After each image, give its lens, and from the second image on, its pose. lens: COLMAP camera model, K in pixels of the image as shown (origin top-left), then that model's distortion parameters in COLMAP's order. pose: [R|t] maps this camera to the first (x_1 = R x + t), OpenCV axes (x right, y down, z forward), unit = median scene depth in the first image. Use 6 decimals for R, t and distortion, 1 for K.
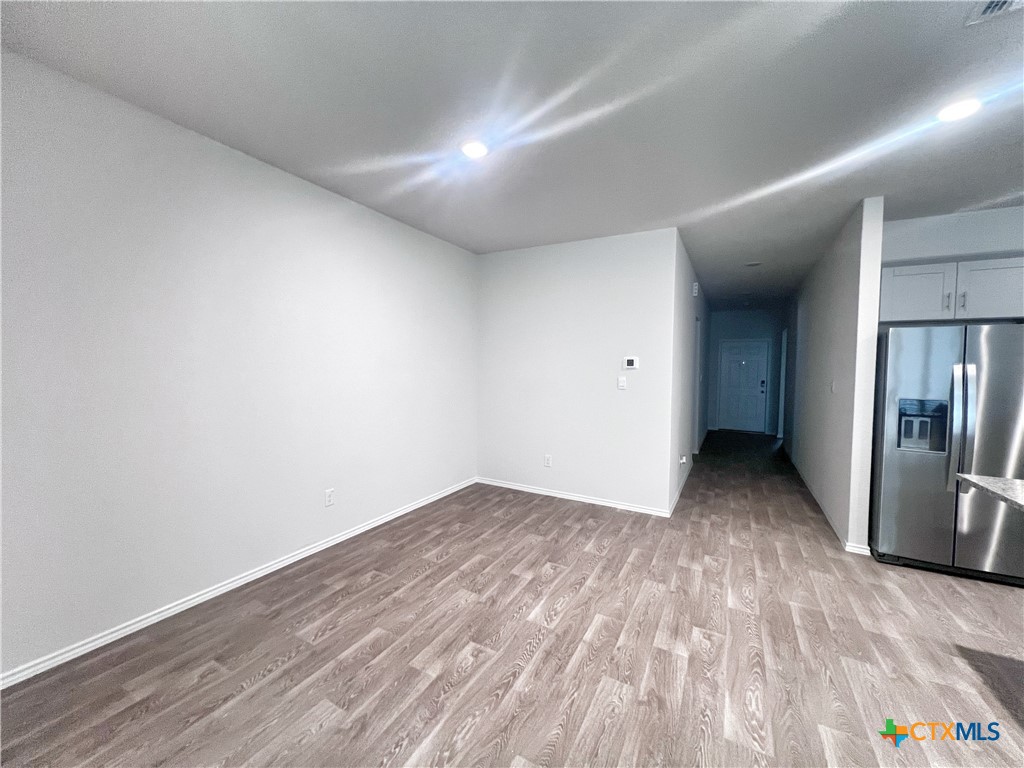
lens RADIAL K [[406.8, 0, 511.4], [0, 406.8, 388.2], [0, 0, 1]] dist [0.001288, -0.000010]
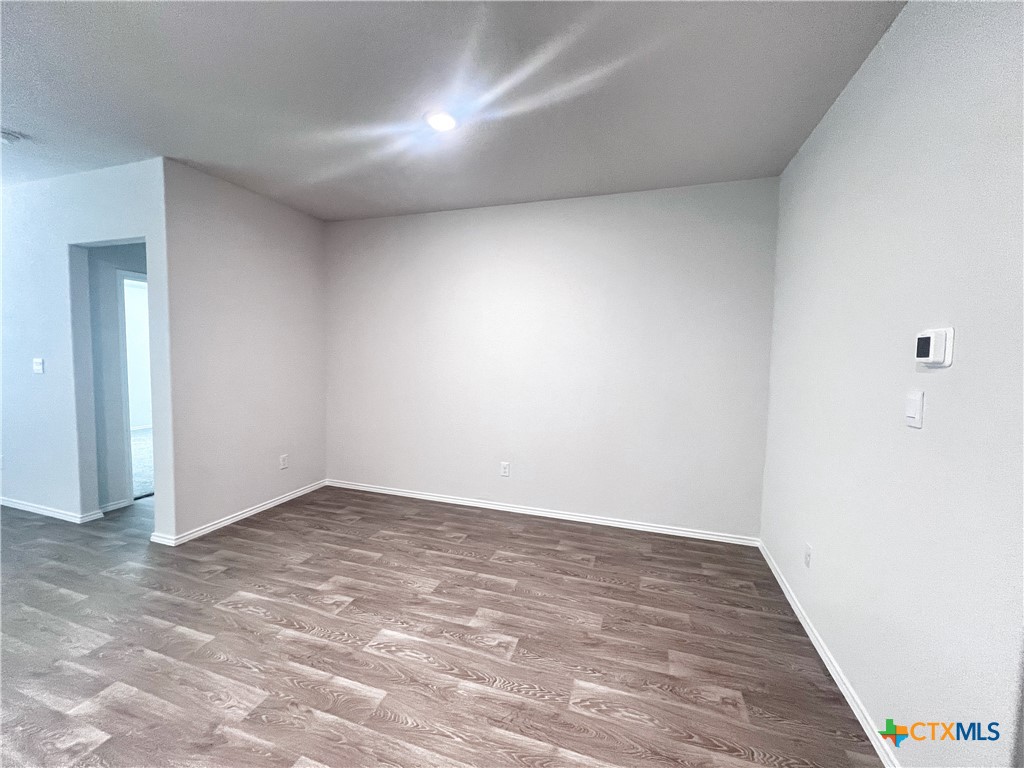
lens RADIAL K [[406.8, 0, 508.5], [0, 406.8, 384.3], [0, 0, 1]] dist [0.001288, -0.000010]
pose [[0.184442, 0.058955, -0.981074, 0.899402], [-0.068890, 0.996520, 0.046932, -0.041185], [0.980426, 0.058930, 0.187861, 1.008219]]
